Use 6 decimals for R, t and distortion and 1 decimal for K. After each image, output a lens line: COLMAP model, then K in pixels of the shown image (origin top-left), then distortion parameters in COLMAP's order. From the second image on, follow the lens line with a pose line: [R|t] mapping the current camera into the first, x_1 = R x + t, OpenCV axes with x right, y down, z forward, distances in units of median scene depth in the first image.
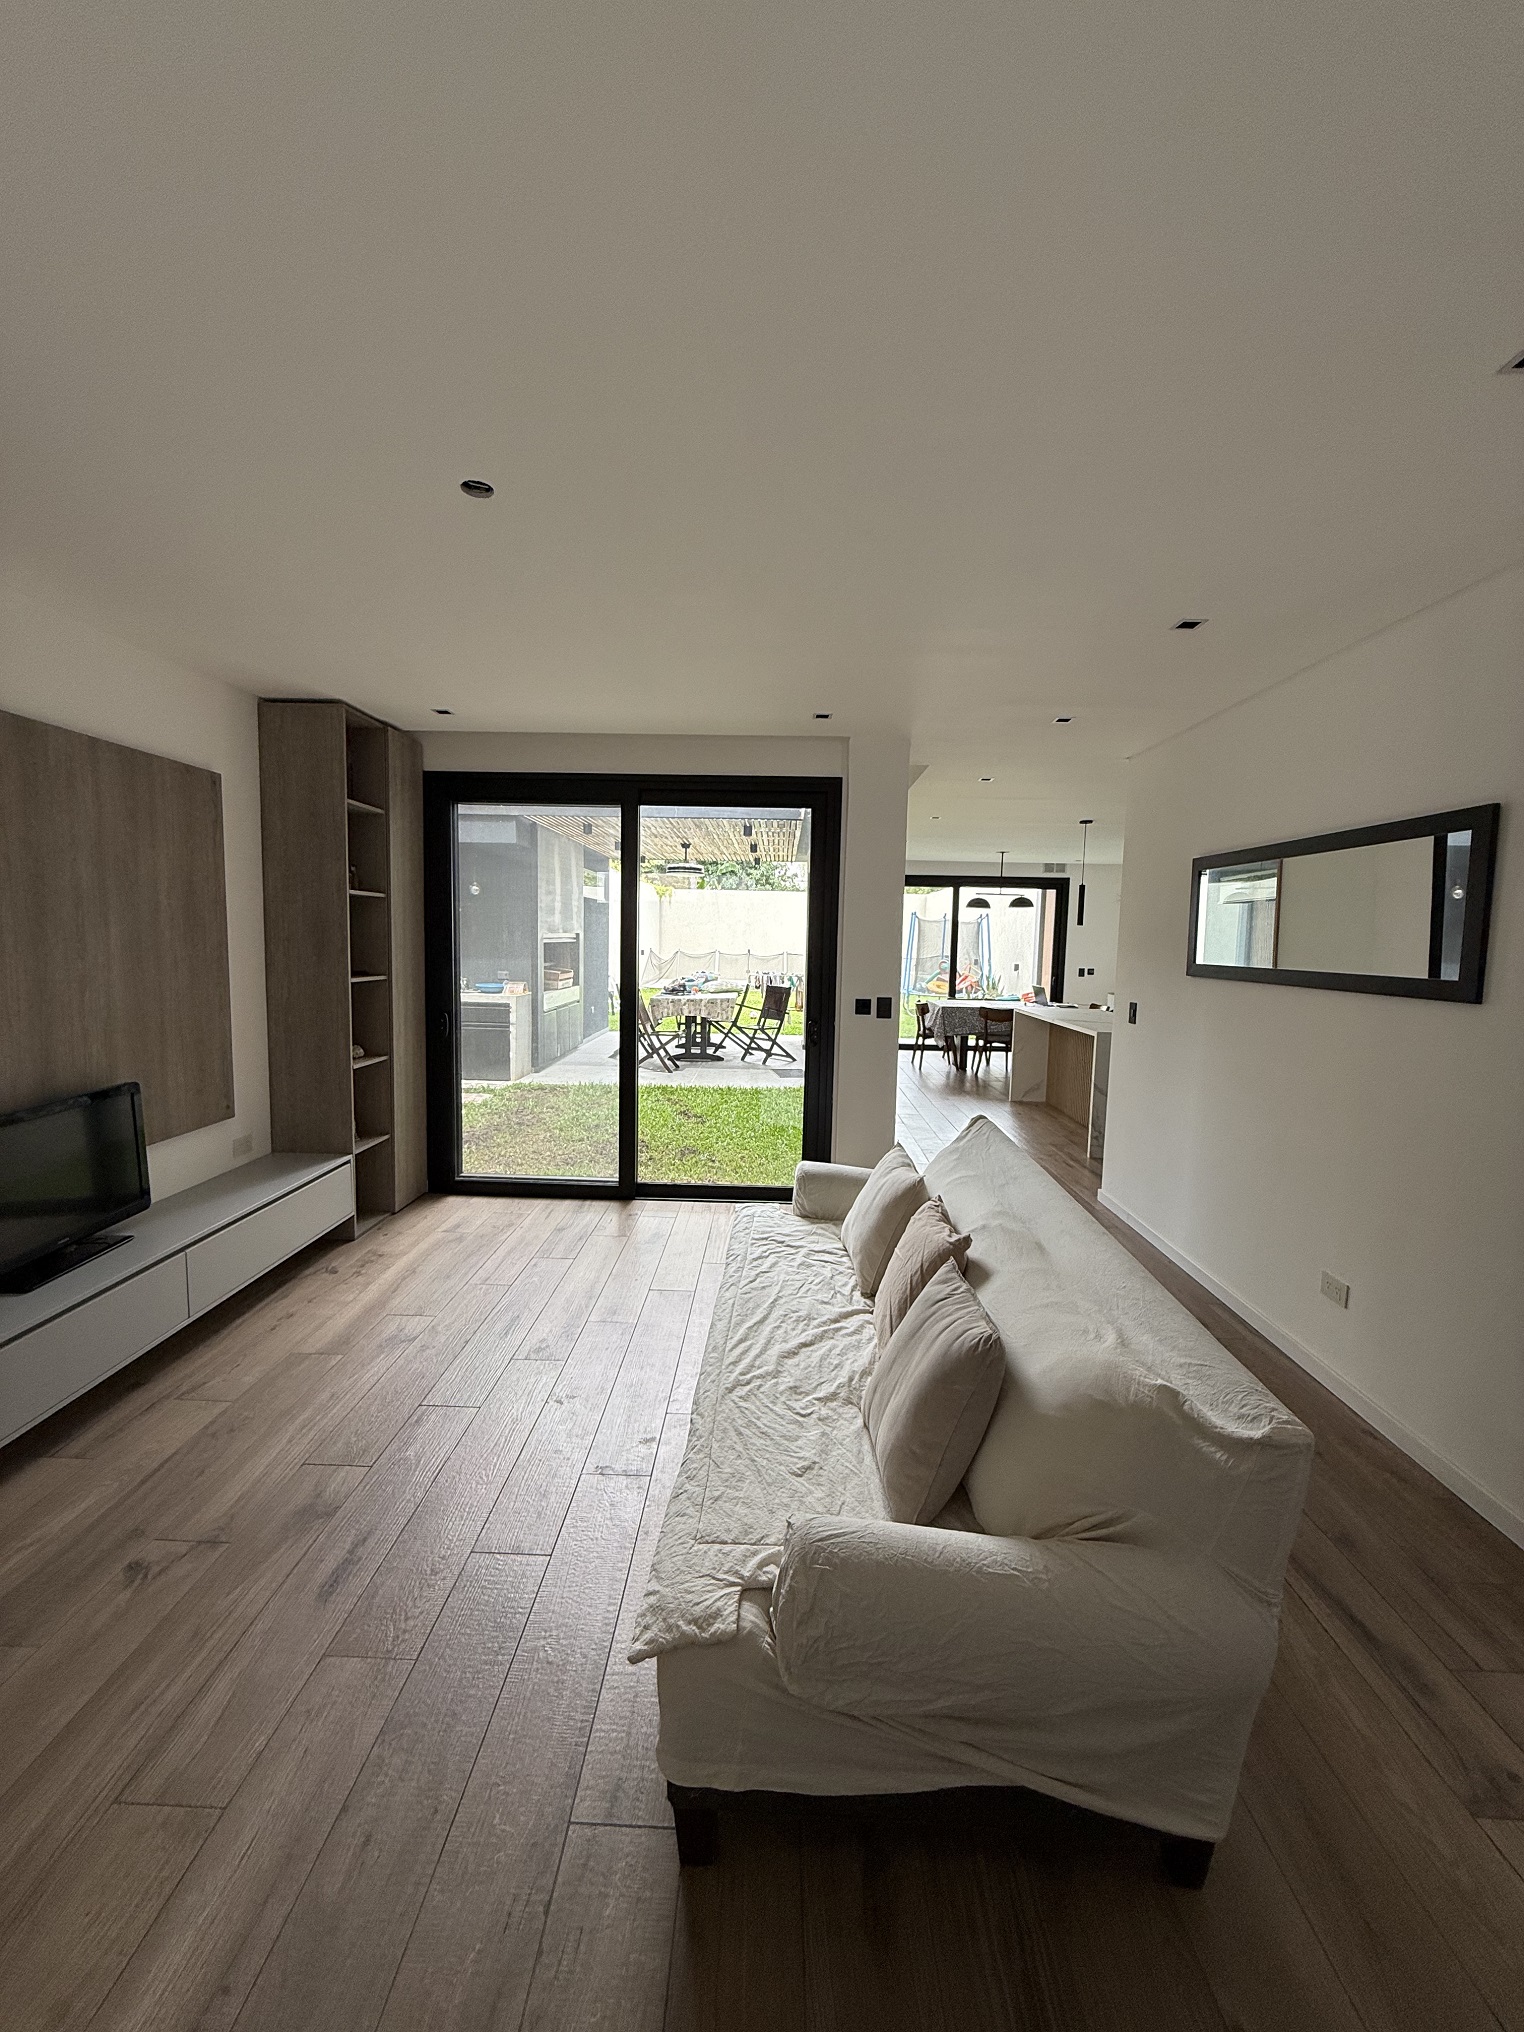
lens RADIAL K [[811.8, 0, 755.0], [0, 811.8, 1011.8], [0, 0, 1]] dist [0.000302, -0.000032]
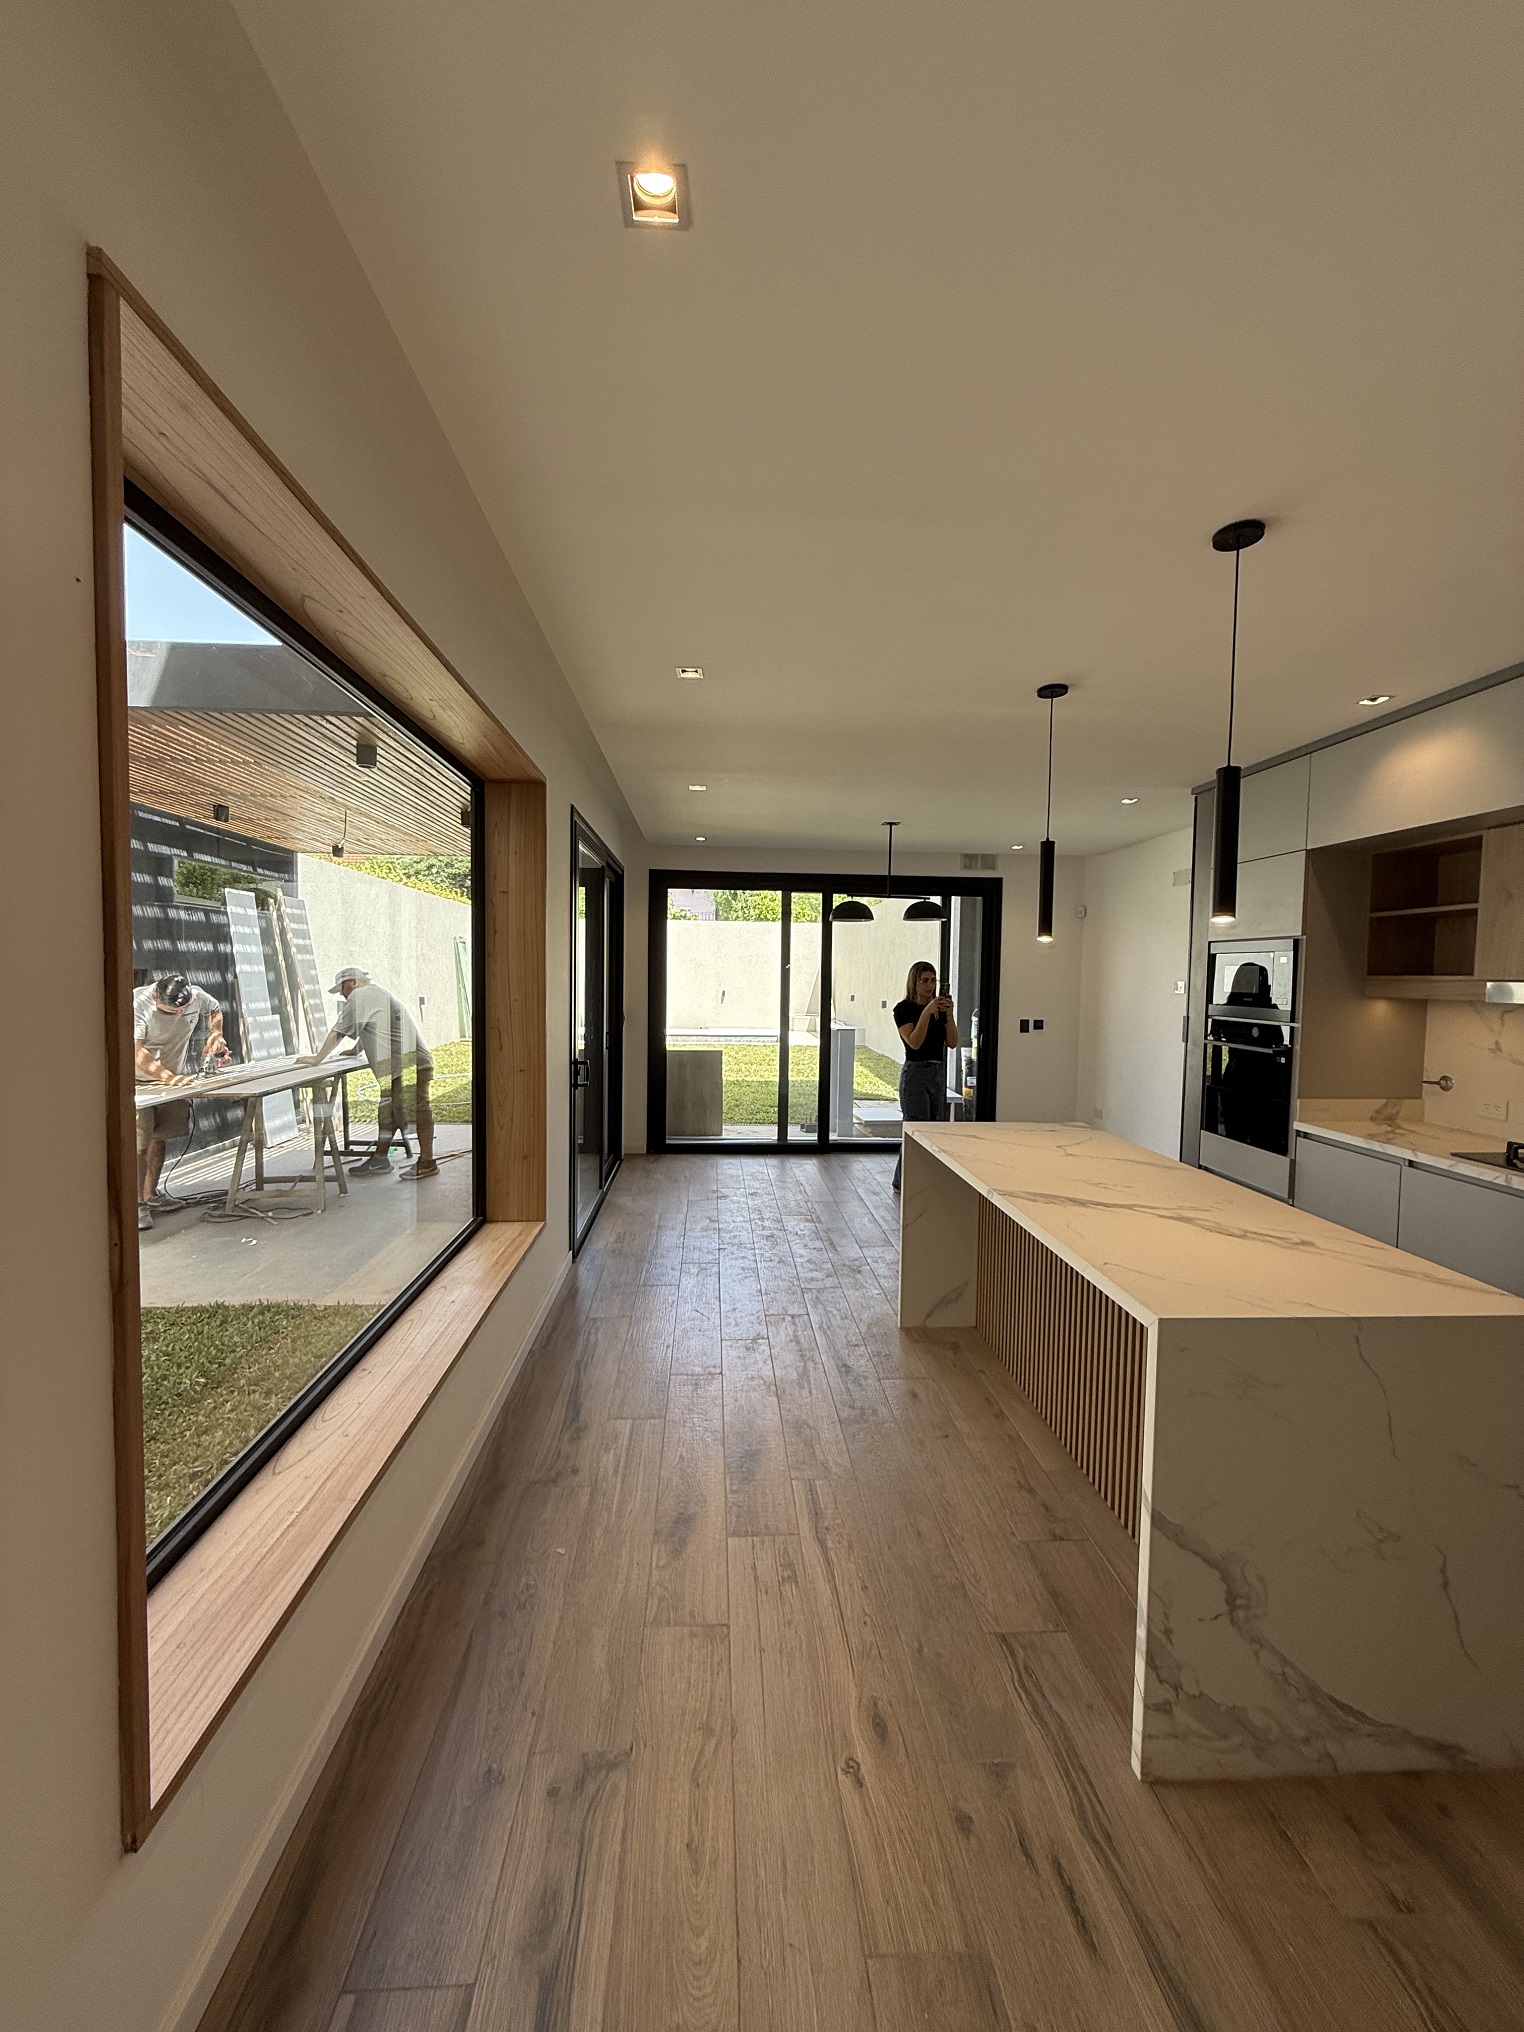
lens RADIAL K [[811.8, 0, 754.7], [0, 811.8, 1011.7], [0, 0, 1]] dist [0.000302, -0.000032]
pose [[0.996482, -0.008102, 0.083410, 0.141914], [0.011954, 0.998880, -0.045790, -0.033279], [-0.082946, 0.046626, 0.995463, 0.392526]]
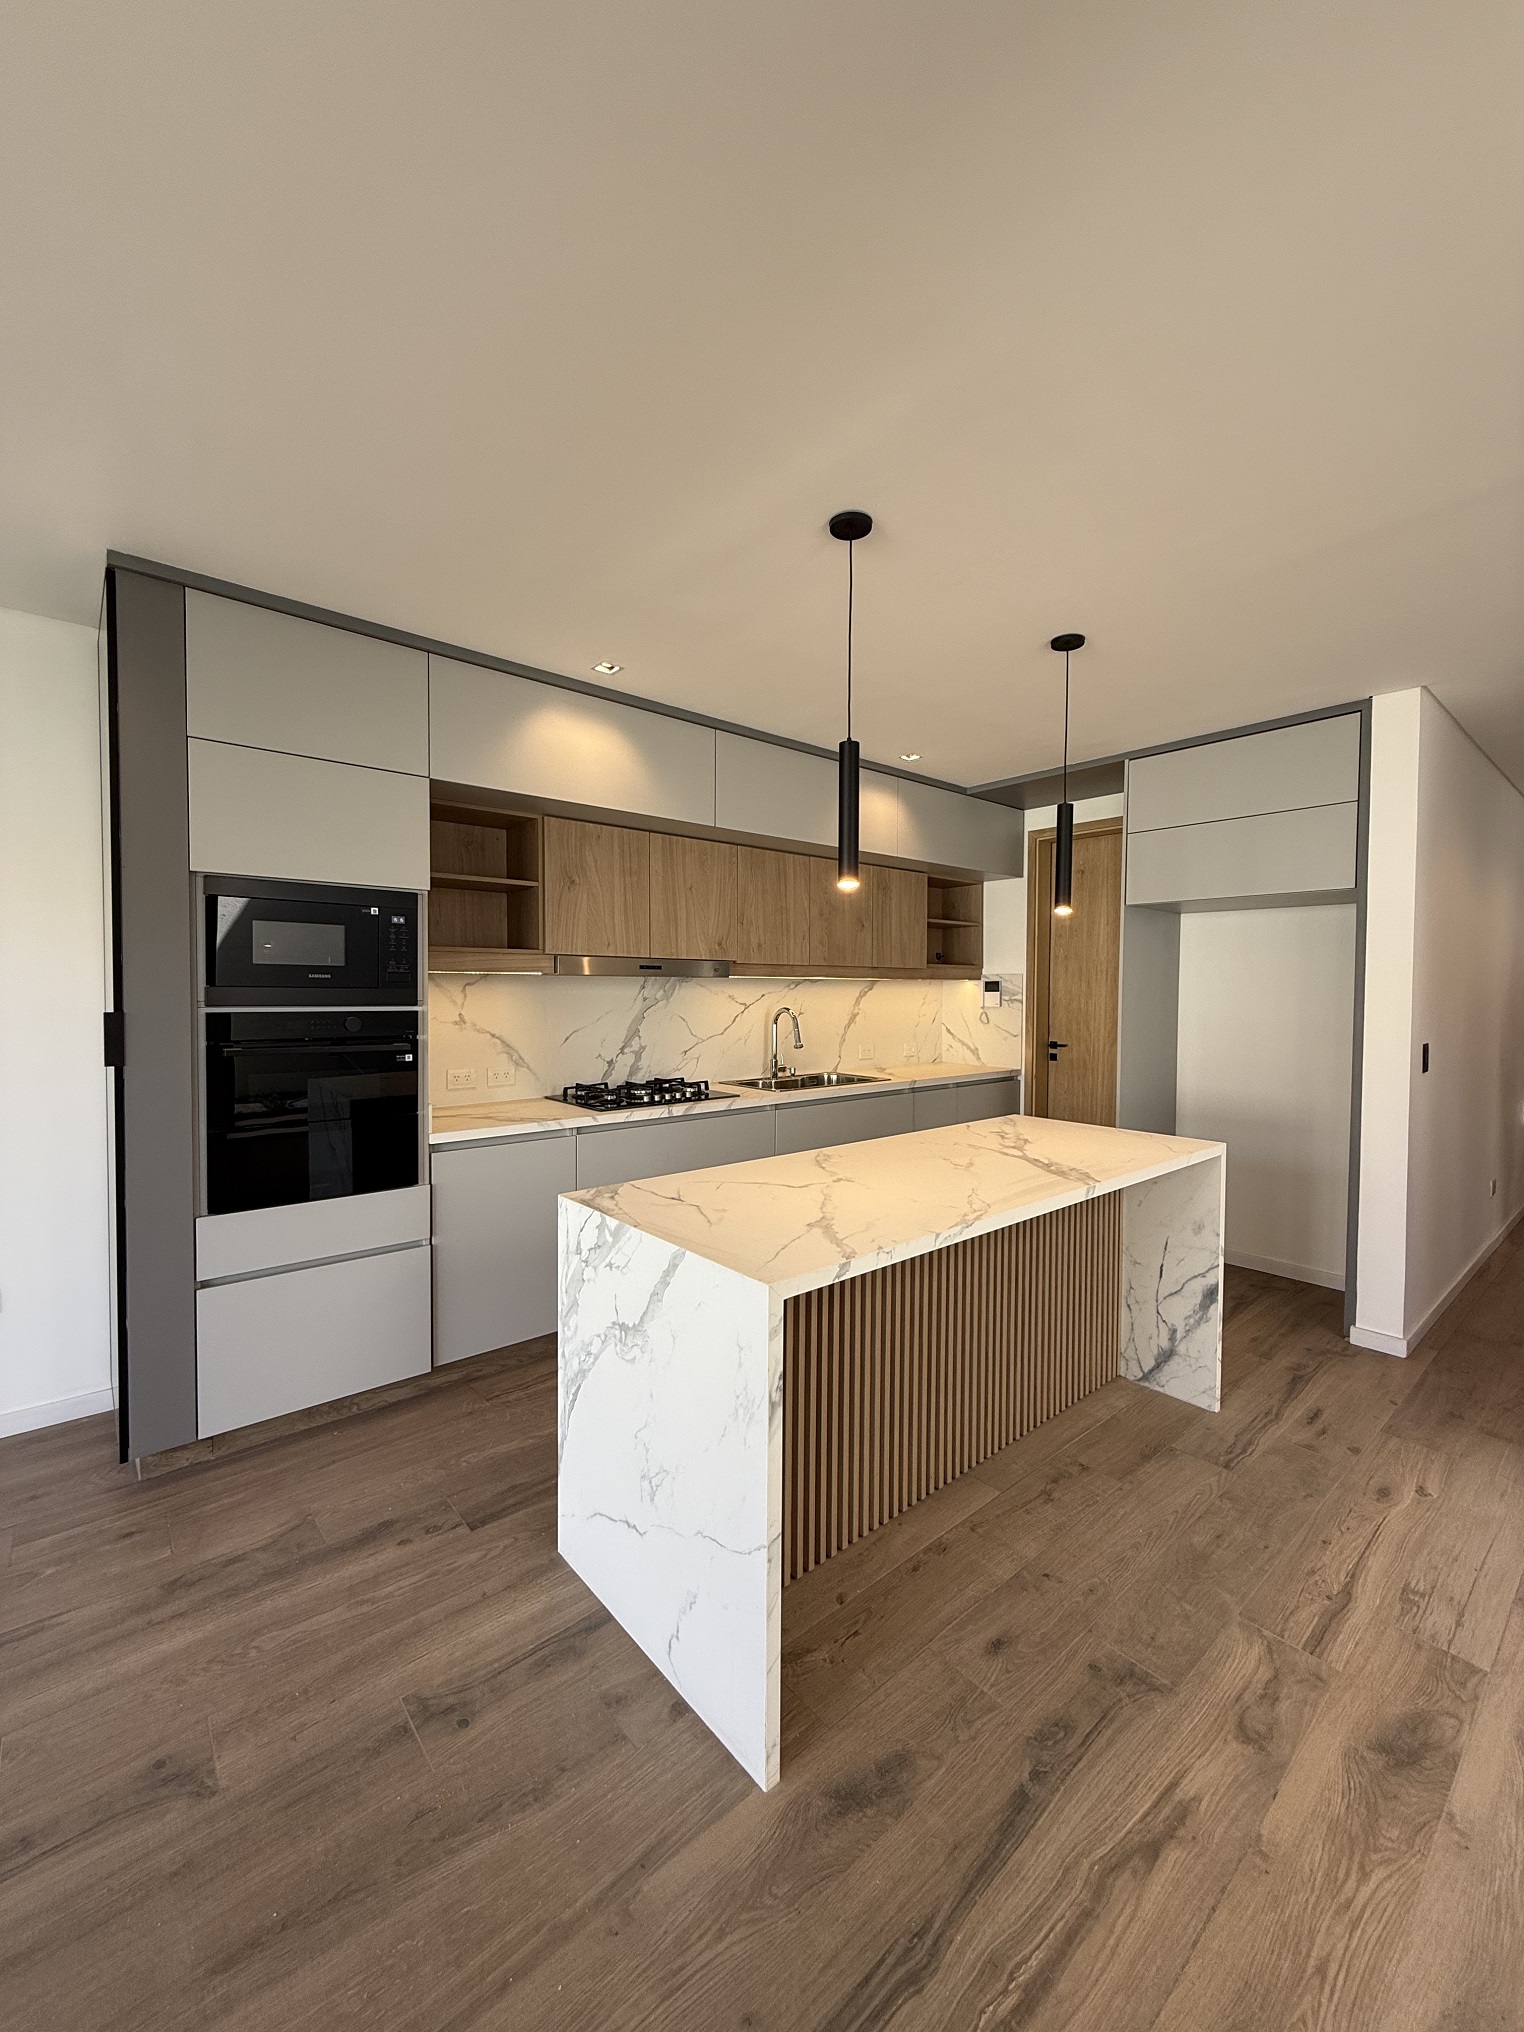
lens RADIAL K [[811.8, 0, 758.1], [0, 811.8, 1011.1], [0, 0, 1]] dist [0.000302, -0.000032]
pose [[-0.669596, -0.044881, 0.741369, 0.134985], [0.051404, 0.992979, 0.106541, -0.061006], [-0.740945, 0.109448, -0.662587, 0.795566]]
